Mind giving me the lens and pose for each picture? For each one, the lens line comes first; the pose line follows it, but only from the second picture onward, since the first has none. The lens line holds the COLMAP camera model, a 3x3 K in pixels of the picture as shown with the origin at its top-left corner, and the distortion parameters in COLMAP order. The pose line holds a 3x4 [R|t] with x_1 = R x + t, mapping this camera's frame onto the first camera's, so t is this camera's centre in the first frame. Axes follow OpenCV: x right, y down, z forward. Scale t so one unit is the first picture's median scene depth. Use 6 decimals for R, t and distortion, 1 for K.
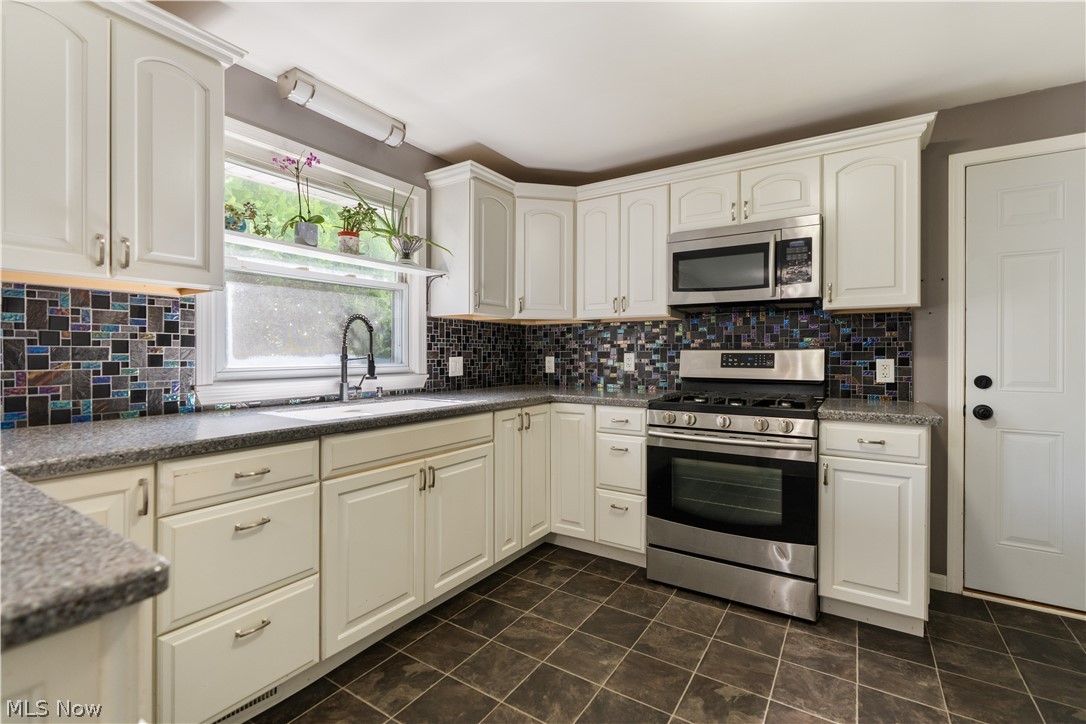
lens RADIAL K [[488.4, 0, 545.9], [0, 488.4, 355.1], [0, 0, 1]] dist [-0.002029, 0.000924]
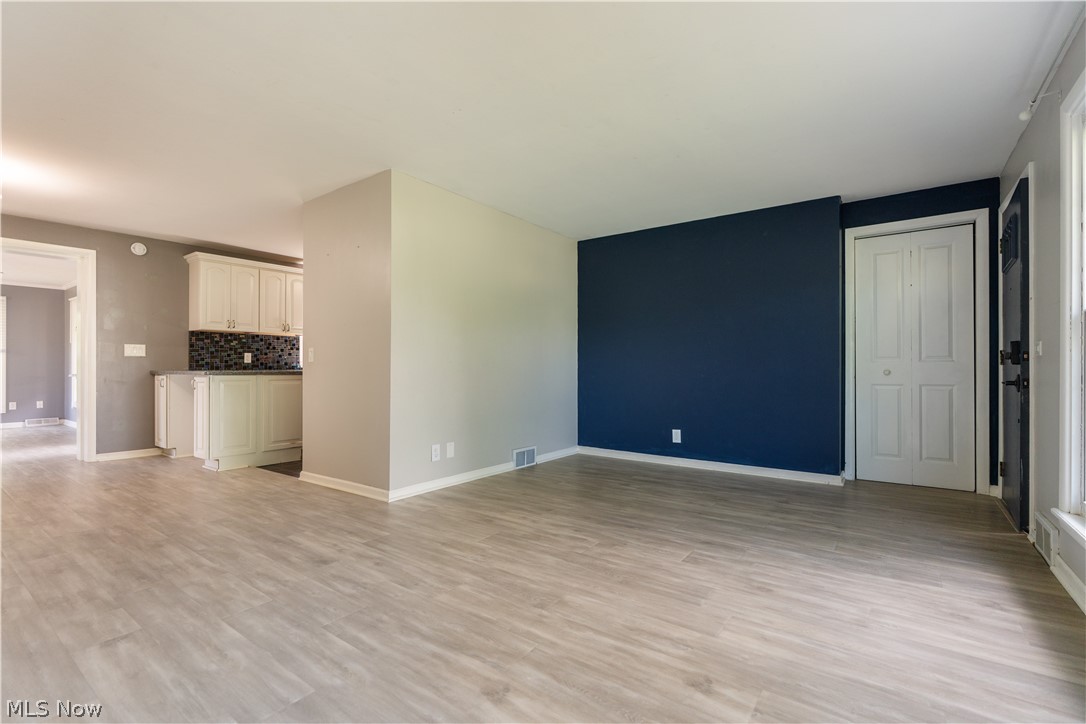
lens RADIAL K [[487.3, 0, 543.6], [0, 487.3, 366.6], [0, 0, 1]] dist [-0.002983, 0.001112]
pose [[0.998361, -0.003964, -0.057097, 0.913863], [0.003473, 0.999956, -0.008694, 0.099485], [0.057129, 0.008482, 0.998331, -1.776925]]
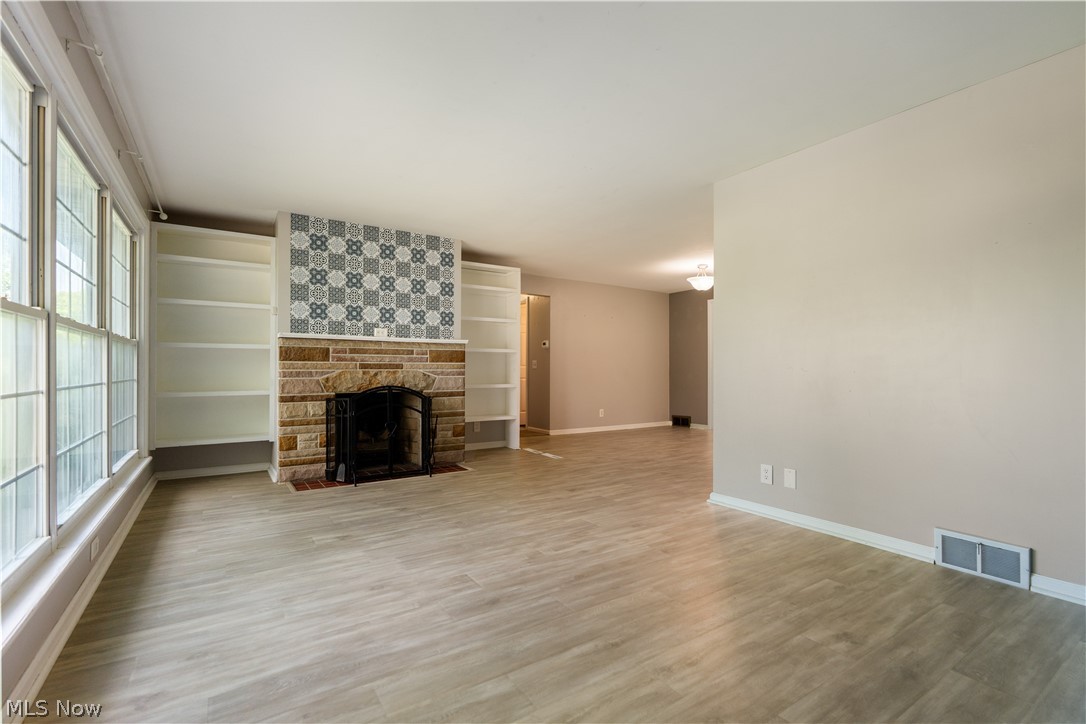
lens RADIAL K [[487.3, 0, 543.6], [0, 487.3, 366.6], [0, 0, 1]] dist [-0.002983, 0.001112]
pose [[-0.400668, -0.009260, -0.916177, 1.911674], [-0.007345, 0.999949, -0.006894, 0.079926], [0.916194, 0.003967, -0.400715, -0.321335]]
